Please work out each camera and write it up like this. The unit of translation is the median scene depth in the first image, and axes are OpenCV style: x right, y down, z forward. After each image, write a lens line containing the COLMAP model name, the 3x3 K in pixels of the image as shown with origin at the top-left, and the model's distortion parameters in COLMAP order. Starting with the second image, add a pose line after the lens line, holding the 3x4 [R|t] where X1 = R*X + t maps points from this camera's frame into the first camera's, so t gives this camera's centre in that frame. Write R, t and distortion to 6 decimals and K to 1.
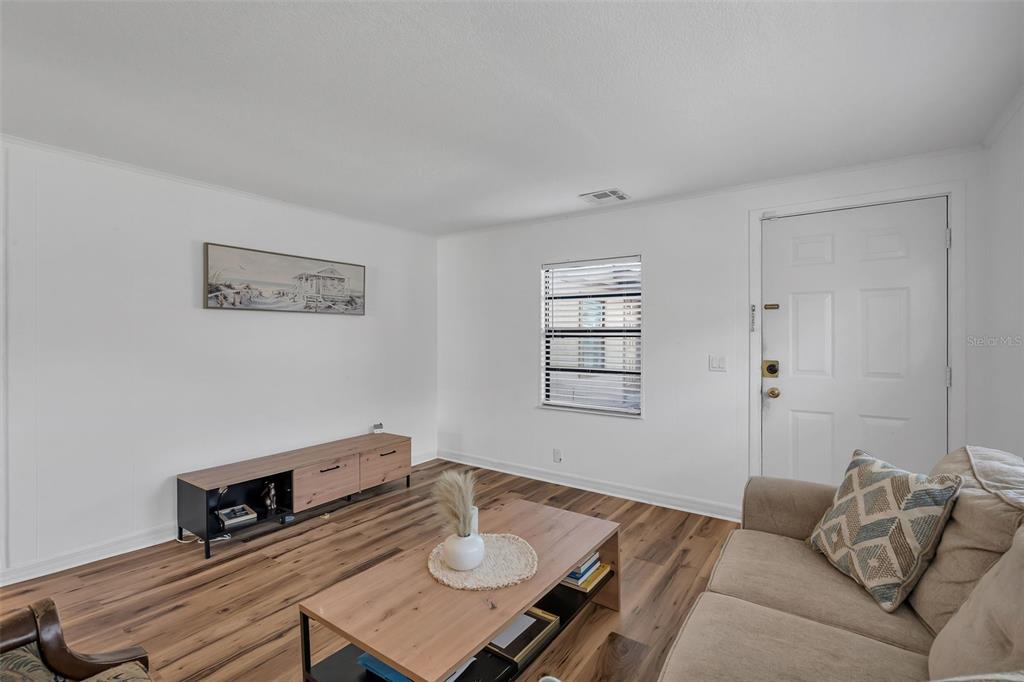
lens RADIAL K [[465.3, 0, 509.1], [0, 465.3, 339.6], [0, 0, 1]] dist [-0.000379, 0.000300]
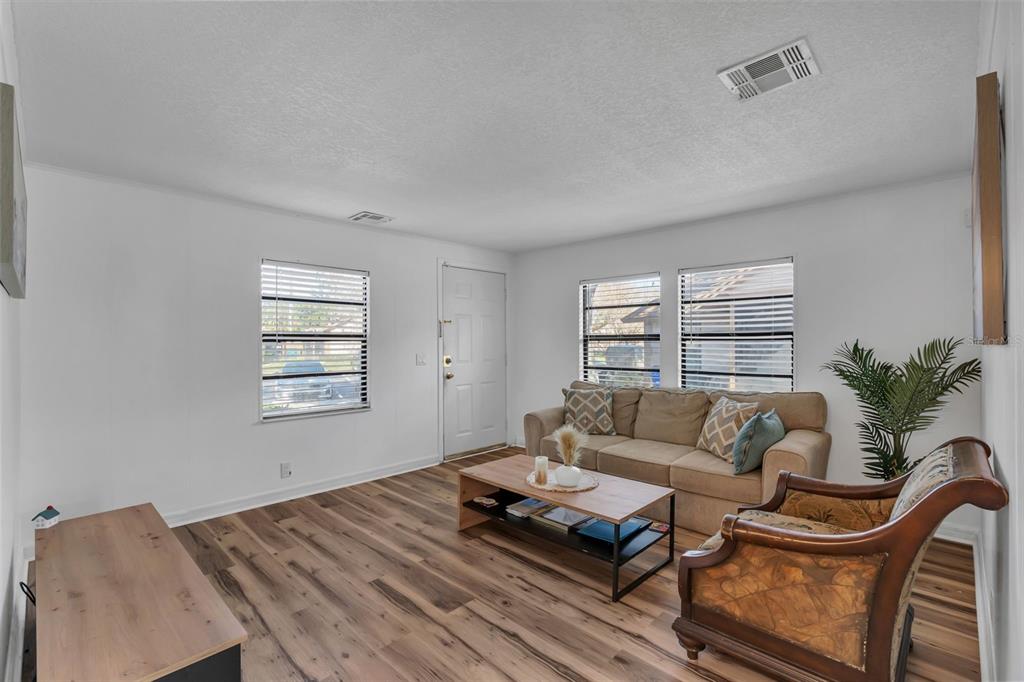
lens RADIAL K [[465.3, 0, 508.4], [0, 465.3, 339.5], [0, 0, 1]] dist [-0.000379, 0.000300]
pose [[0.152932, 0.000753, 0.988236, -0.868348], [0.010261, 0.999945, -0.002350, -0.003265], [-0.988184, 0.010500, 0.152915, 0.493005]]
